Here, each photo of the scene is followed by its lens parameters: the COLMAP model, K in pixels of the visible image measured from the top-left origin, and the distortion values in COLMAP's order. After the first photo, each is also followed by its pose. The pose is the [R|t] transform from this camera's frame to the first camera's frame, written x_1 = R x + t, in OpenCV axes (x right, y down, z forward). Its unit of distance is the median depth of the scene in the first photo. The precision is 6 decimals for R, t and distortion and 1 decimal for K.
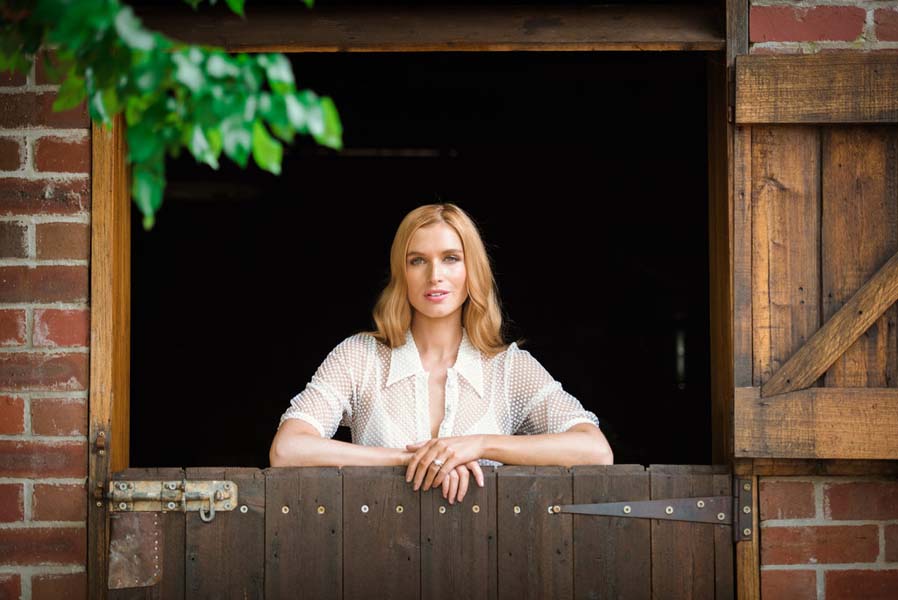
lens RADIAL K [[2681.2, 0, 448.4], [0, 2681.2, 261.8], [0, 0, 1]] dist [-0.047366, -0.629360]
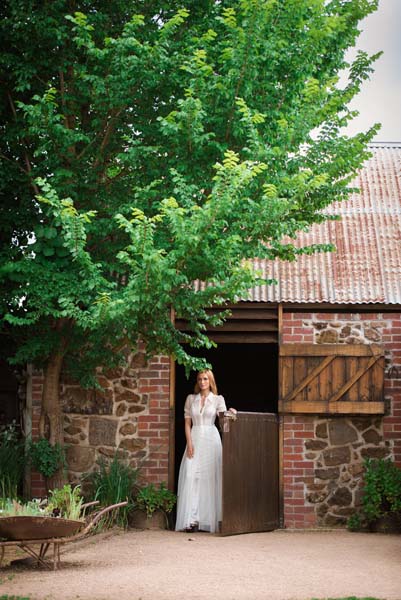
lens RADIAL K [[1245.9, 0, 200.8], [0, 1245.9, 313.3], [0, 0, 1]] dist [-0.110158, 0.977603]
pose [[0.998697, 0.005096, -0.050784, 0.073234], [-0.006085, 0.999795, -0.019330, -0.090666], [0.050675, 0.019614, 0.998523, -1.751473]]
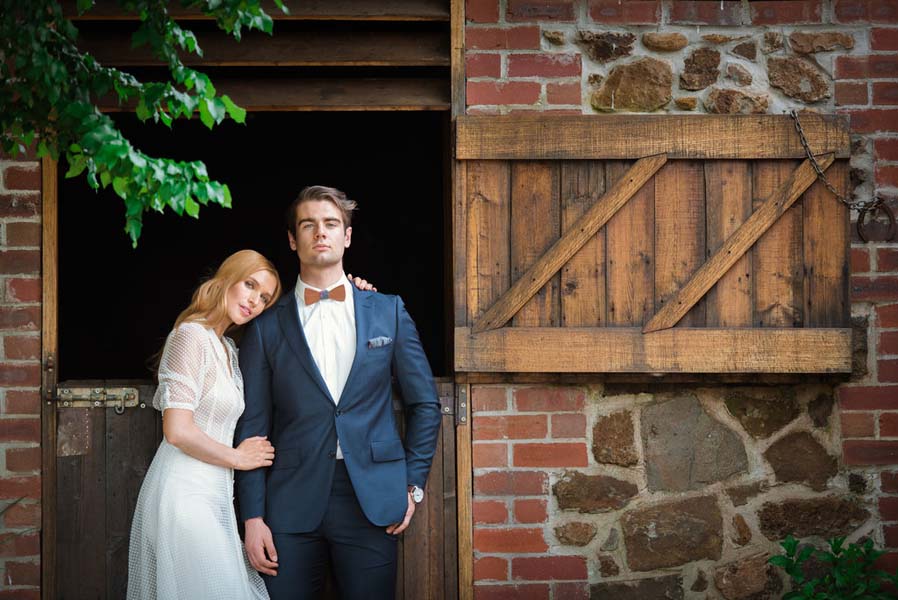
lens RADIAL K [[3815.6, 0, 449.0], [0, 3815.6, 300.0], [0, 0, 1]] dist [0.039095, -4.948163]
pose [[0.997892, -0.002449, 0.064857, -0.041879], [-0.000101, 0.999228, 0.039285, -0.056886], [-0.064904, -0.039209, 0.997121, -1.228165]]
